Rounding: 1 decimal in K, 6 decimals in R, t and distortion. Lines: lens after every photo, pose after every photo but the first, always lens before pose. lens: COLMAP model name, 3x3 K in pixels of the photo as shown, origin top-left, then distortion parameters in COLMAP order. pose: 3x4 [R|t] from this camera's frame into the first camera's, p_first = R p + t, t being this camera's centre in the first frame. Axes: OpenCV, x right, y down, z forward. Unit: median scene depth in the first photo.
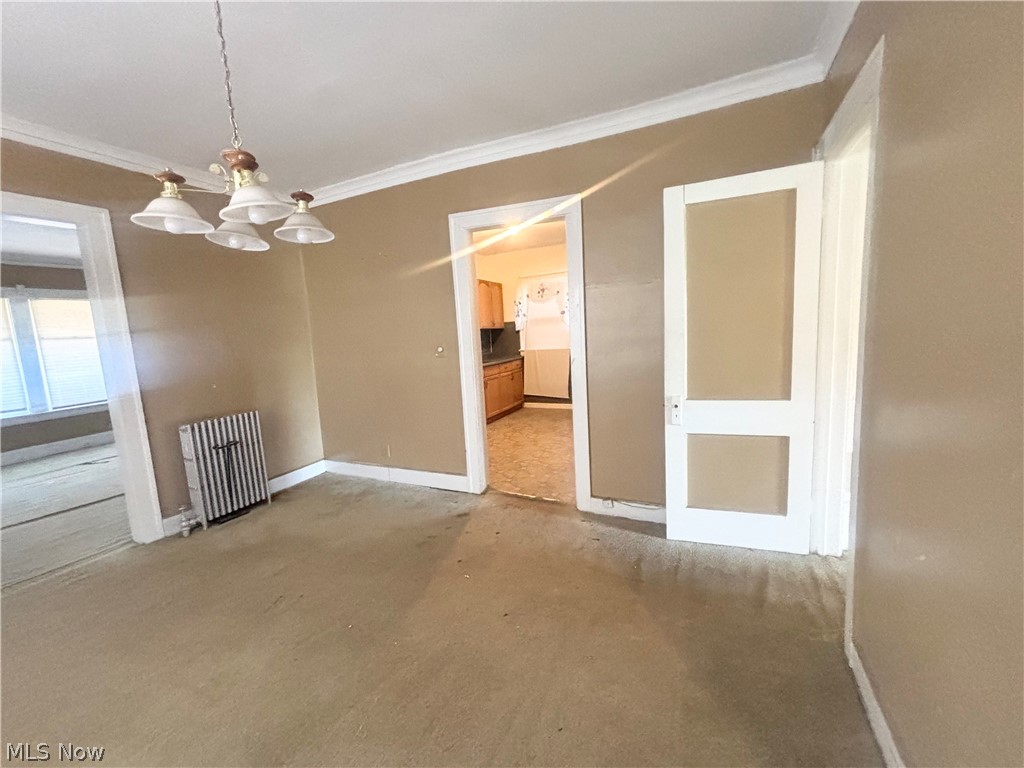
lens RADIAL K [[412.2, 0, 512.9], [0, 412.2, 387.3], [0, 0, 1]] dist [-0.002989, -0.000101]
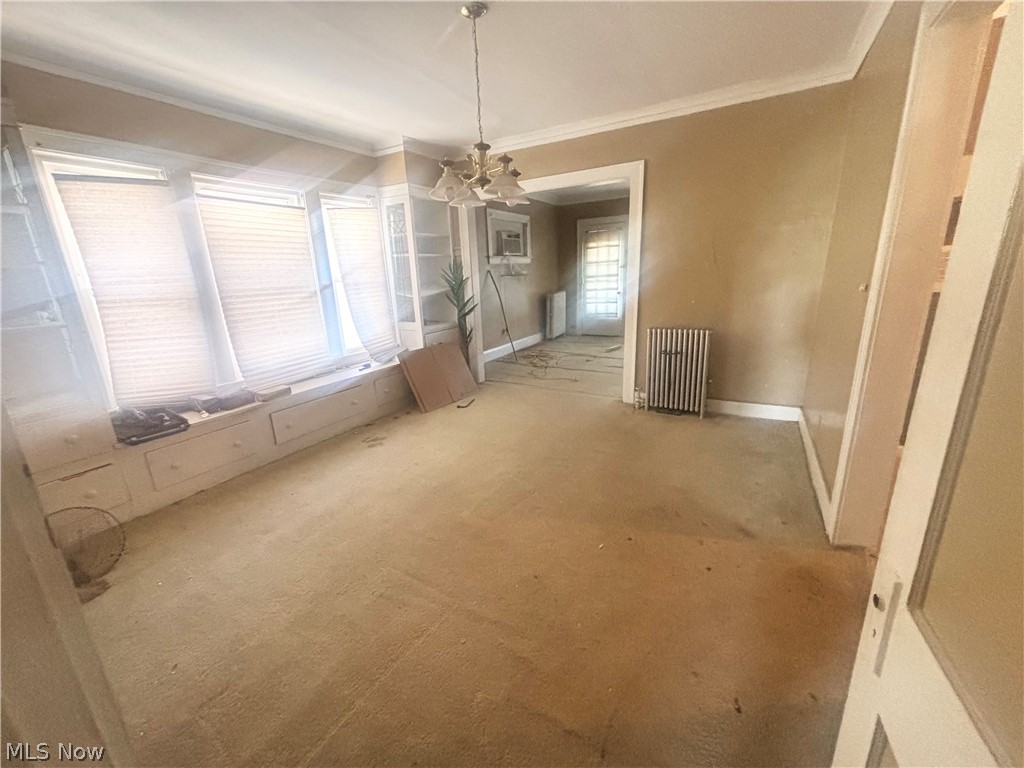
lens RADIAL K [[412.2, 0, 511.6], [0, 412.2, 379.1], [0, 0, 1]] dist [-0.002989, -0.000101]
pose [[-0.067249, 0.302070, -0.950911, 0.443930], [-0.099724, 0.946261, 0.307646, -0.096103], [0.992740, 0.115518, -0.033512, 0.559191]]
